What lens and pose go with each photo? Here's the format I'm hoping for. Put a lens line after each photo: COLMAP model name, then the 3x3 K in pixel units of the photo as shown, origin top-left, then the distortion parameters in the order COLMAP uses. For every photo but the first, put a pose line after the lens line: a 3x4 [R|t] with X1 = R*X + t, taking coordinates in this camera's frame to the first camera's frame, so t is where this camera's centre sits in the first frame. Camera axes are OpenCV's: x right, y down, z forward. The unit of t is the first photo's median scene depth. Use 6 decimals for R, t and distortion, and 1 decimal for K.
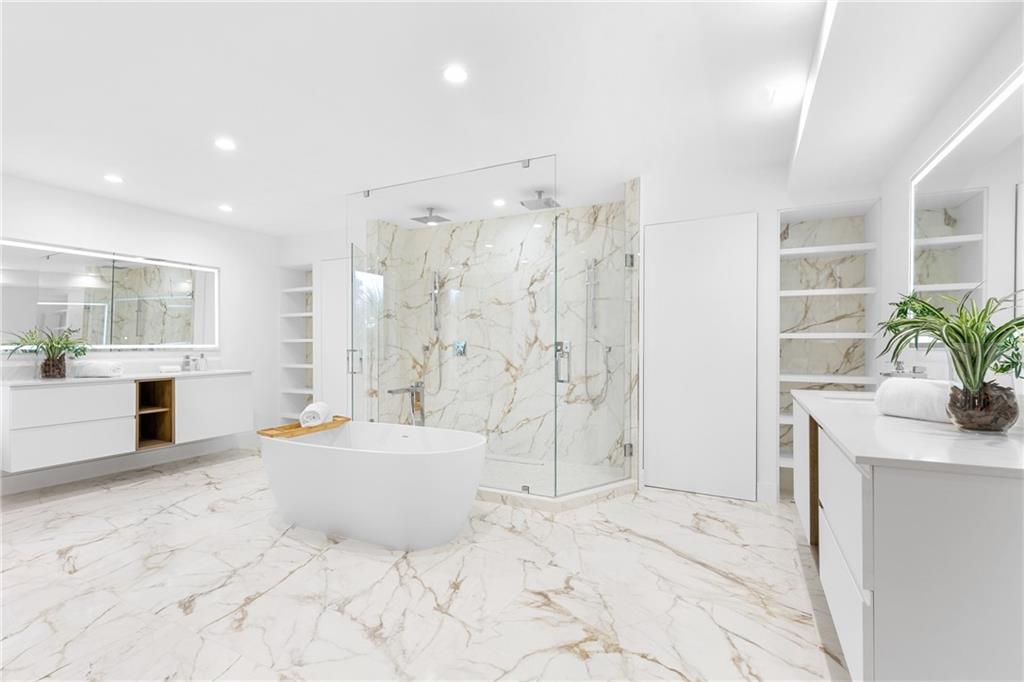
lens RADIAL K [[475.8, 0, 511.1], [0, 475.8, 346.0], [0, 0, 1]] dist [0.004342, 0.000542]
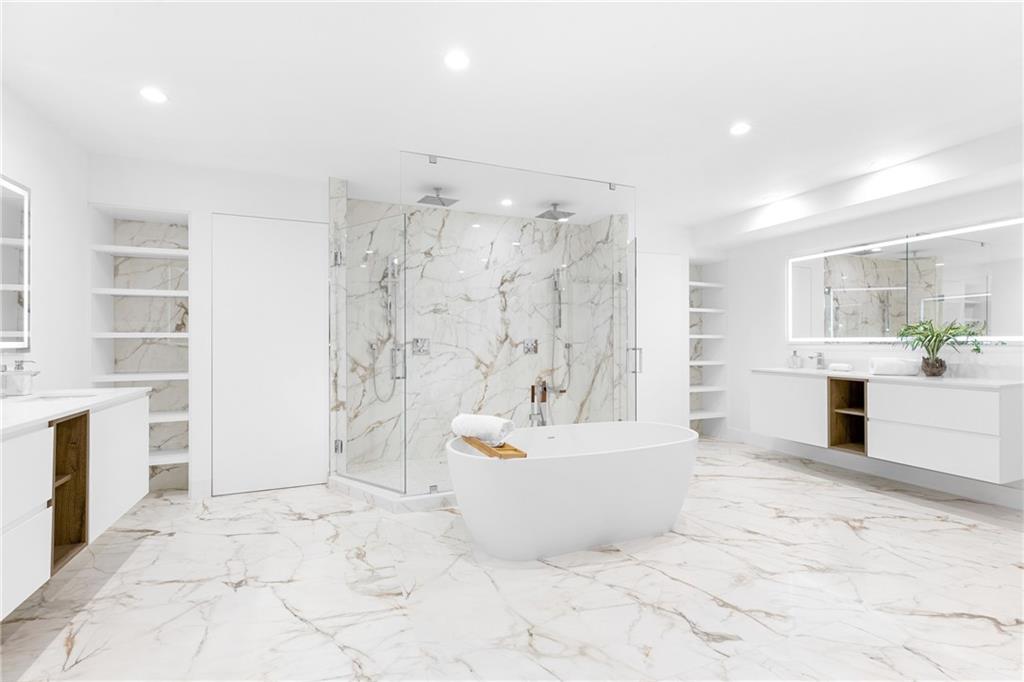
lens RADIAL K [[460.0, 0, 512.0], [0, 460.0, 341.0], [0, 0, 1]] dist [0.002806, 0.000233]
pose [[0.657231, 0.001402, 0.753688, -0.817023], [0.001866, 0.999992, -0.003487, -0.001735], [-0.753687, 0.003698, 0.657223, 0.376327]]
